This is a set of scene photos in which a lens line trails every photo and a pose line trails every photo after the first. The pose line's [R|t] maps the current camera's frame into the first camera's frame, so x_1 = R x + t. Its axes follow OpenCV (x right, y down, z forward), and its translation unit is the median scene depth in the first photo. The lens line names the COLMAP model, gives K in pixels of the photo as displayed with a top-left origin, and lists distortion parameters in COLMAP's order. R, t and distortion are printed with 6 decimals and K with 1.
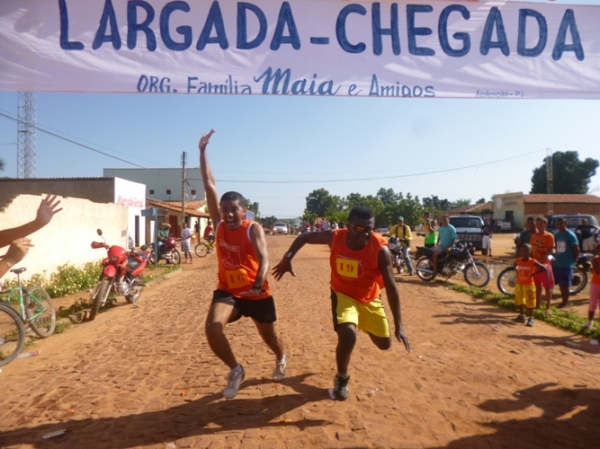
lens RADIAL K [[434.0, 0, 295.0], [0, 434.0, 241.8], [0, 0, 1]] dist [-0.057468, 0.008614]
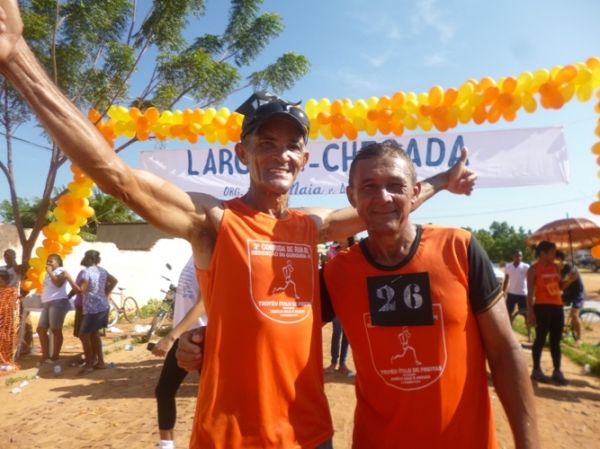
lens RADIAL K [[434.0, 0, 295.0], [0, 434.0, 229.9], [0, 0, 1]] dist [-0.057468, 0.008614]
pose [[0.967467, -0.014332, -0.252593, 0.324138], [-0.013132, 0.994204, -0.106708, 0.013308], [0.252658, 0.106554, 0.961671, -0.590564]]
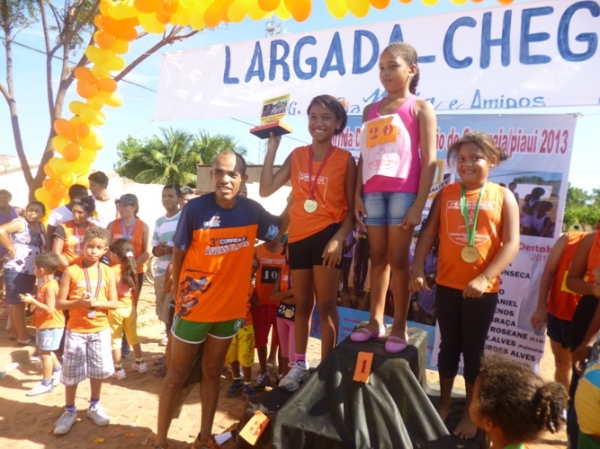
lens RADIAL K [[434.0, 0, 293.5], [0, 434.0, 233.5], [0, 0, 1]] dist [-0.057468, 0.008614]
pose [[0.874245, 0.081023, -0.478677, 0.221163], [-0.075275, 0.996674, 0.031220, -0.035228], [0.479615, 0.008738, 0.877436, -0.053561]]
